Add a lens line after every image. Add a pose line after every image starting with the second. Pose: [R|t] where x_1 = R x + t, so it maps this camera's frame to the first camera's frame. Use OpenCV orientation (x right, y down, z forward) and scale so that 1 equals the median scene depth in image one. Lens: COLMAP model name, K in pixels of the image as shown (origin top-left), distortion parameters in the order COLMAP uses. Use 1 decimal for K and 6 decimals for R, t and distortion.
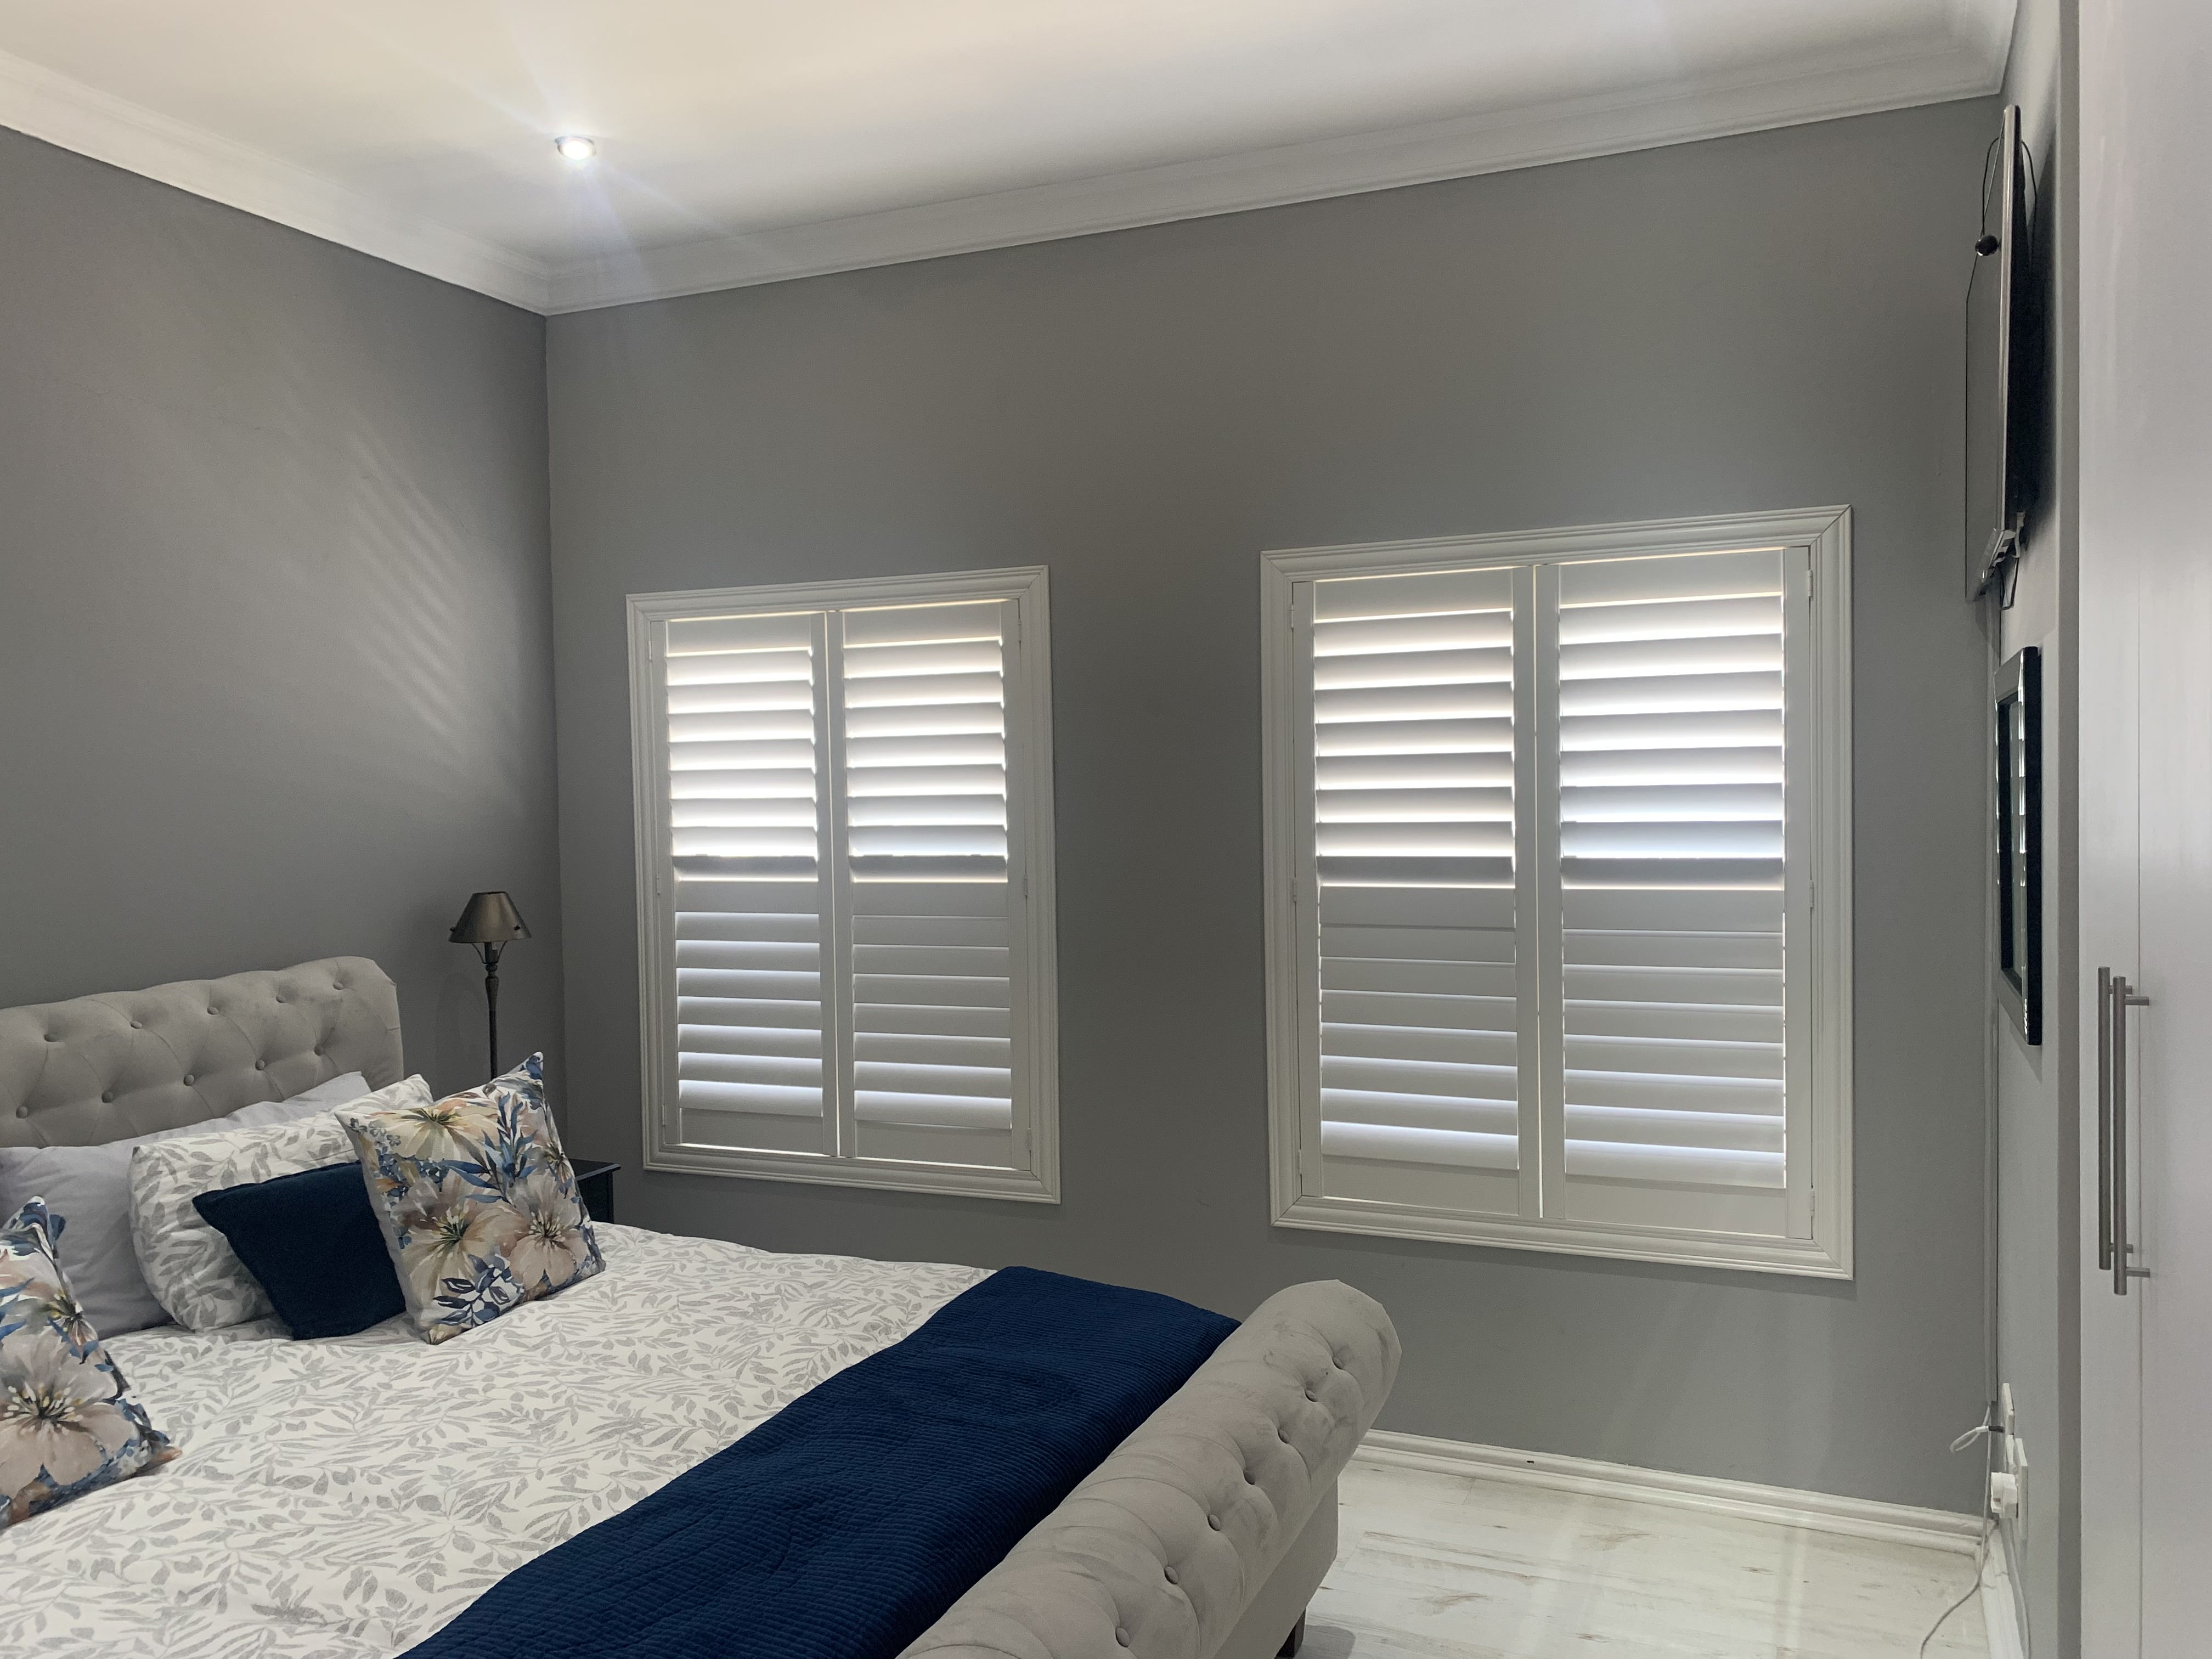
lens RADIAL K [[1676.2, 0, 1114.3], [0, 1676.2, 851.7], [0, 0, 1]] dist [0.035123, -0.034545]
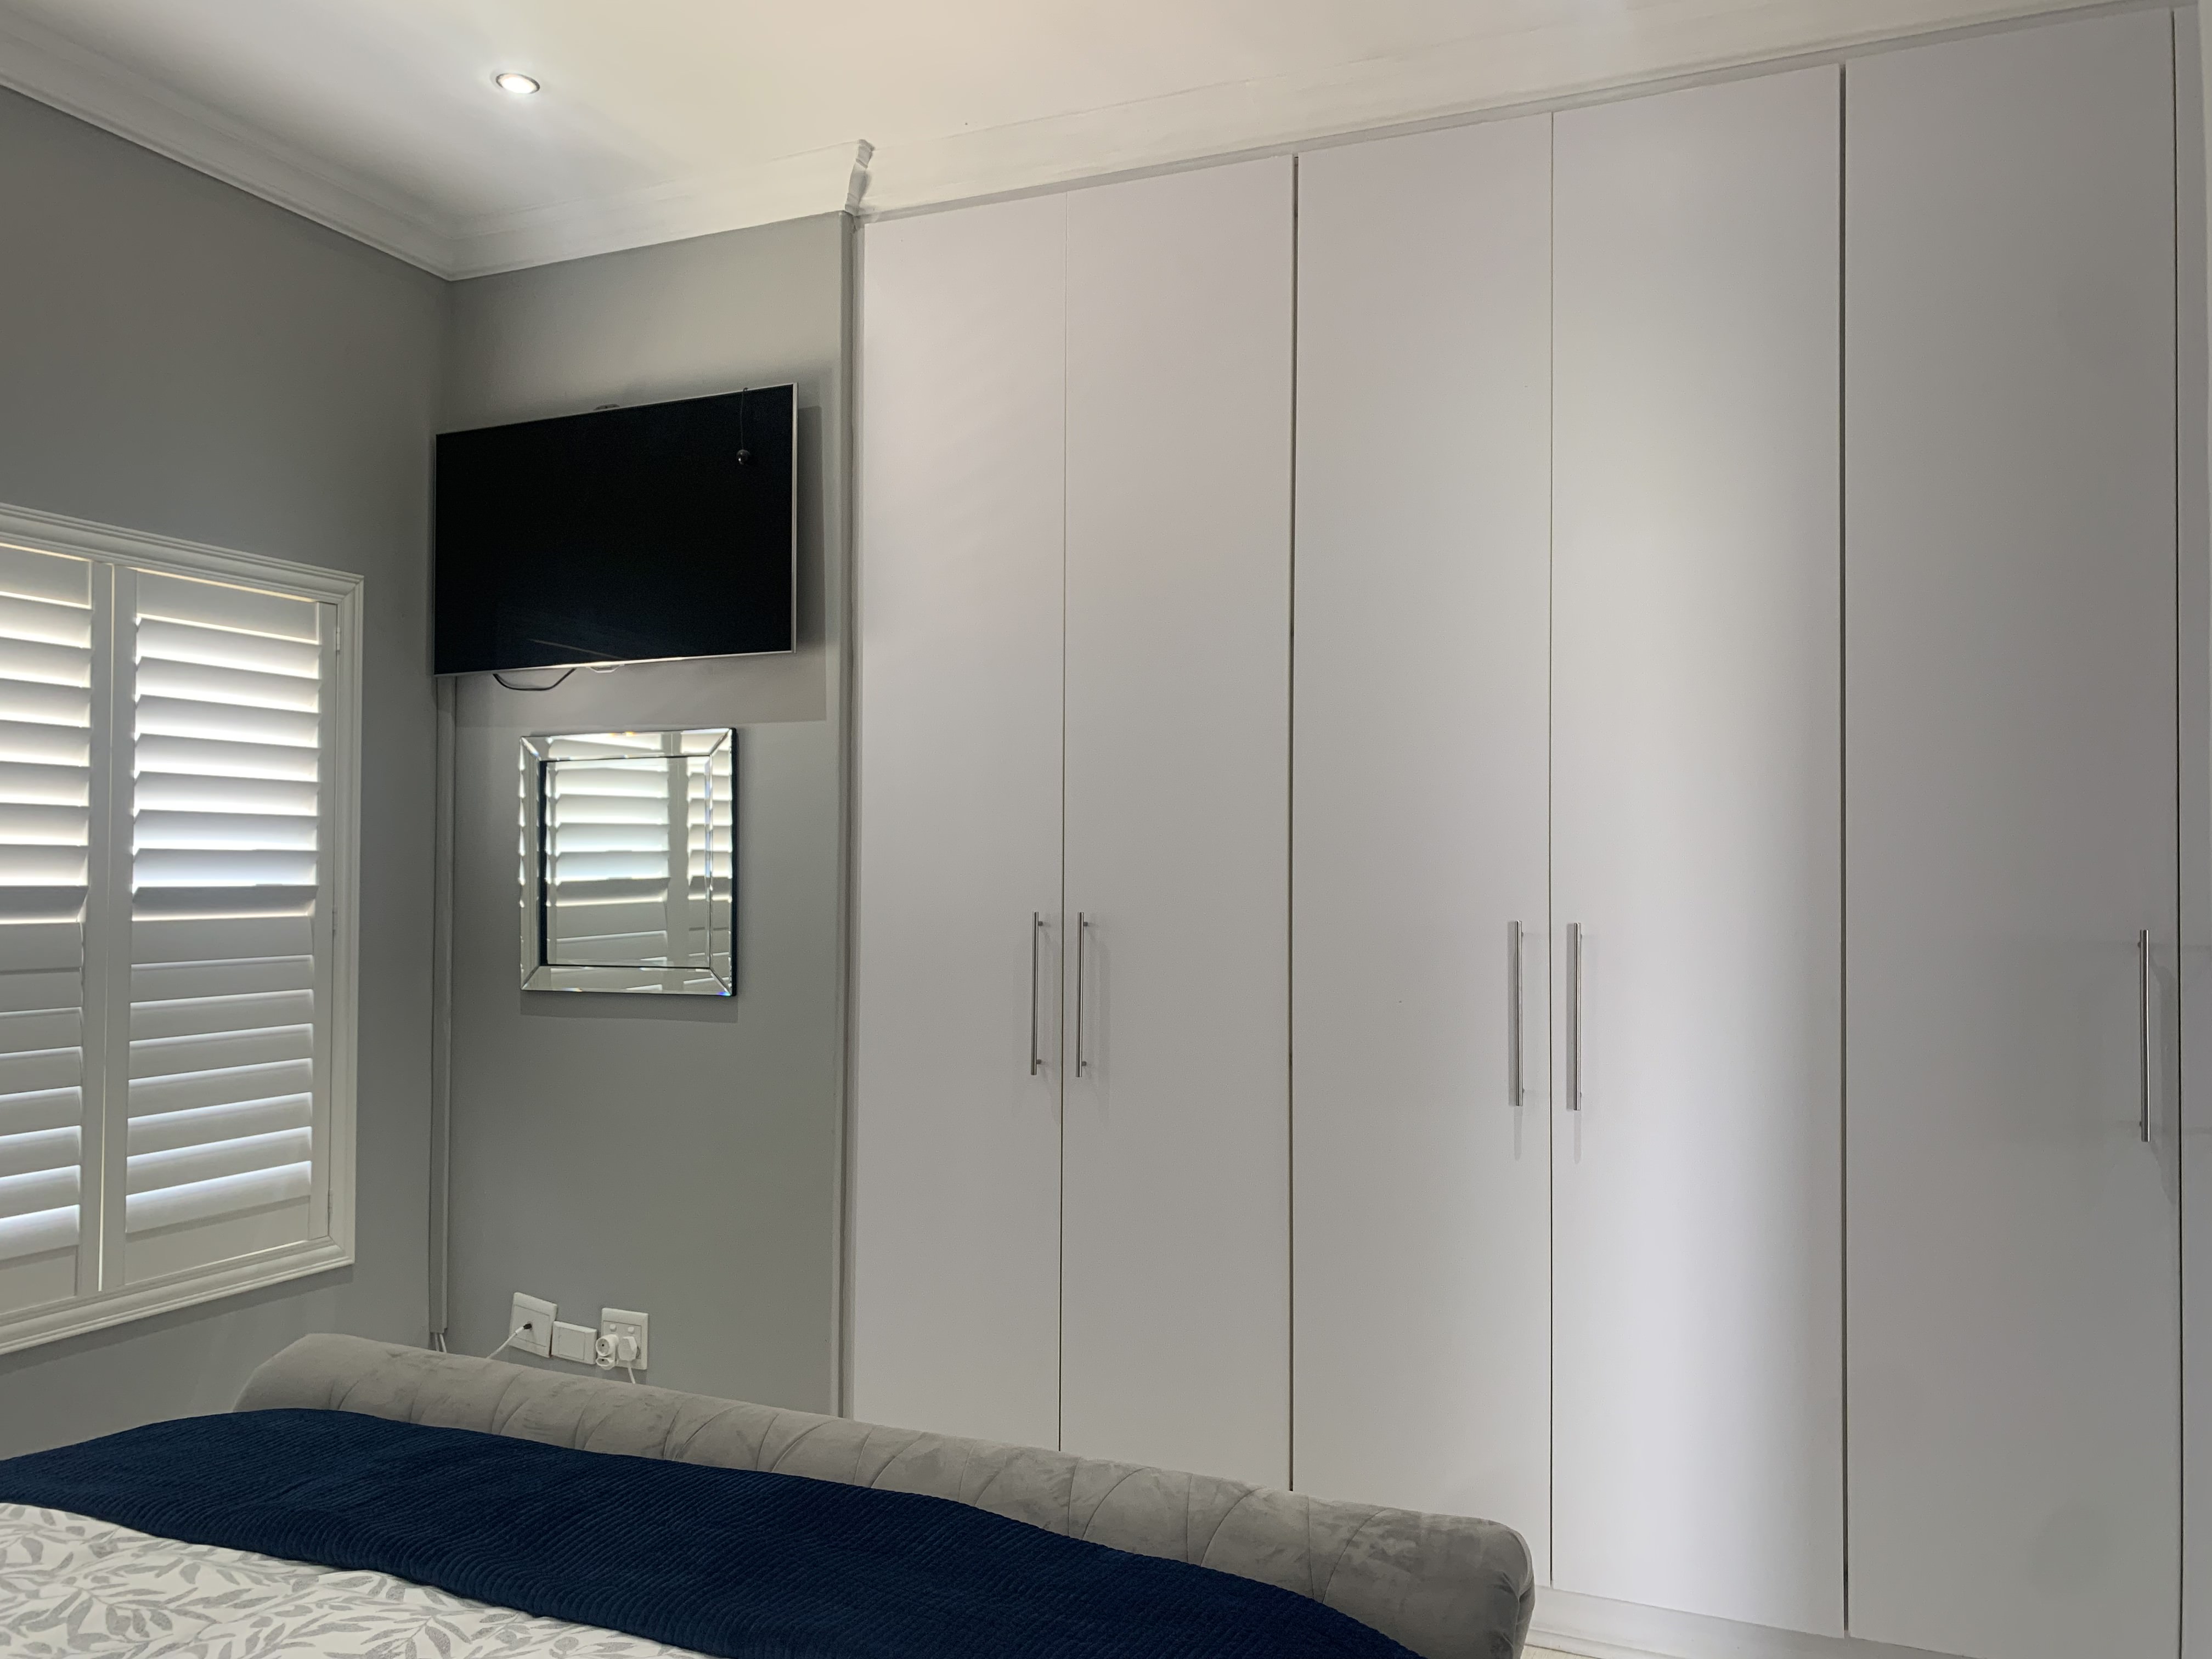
lens RADIAL K [[1676.2, 0, 1108.3], [0, 1676.2, 842.4], [0, 0, 1]] dist [0.035123, -0.034545]
pose [[0.014569, 0.032692, 0.999359, -0.731712], [0.027580, 0.999072, -0.033085, 0.027794], [-0.999513, 0.028044, 0.013654, 0.509814]]
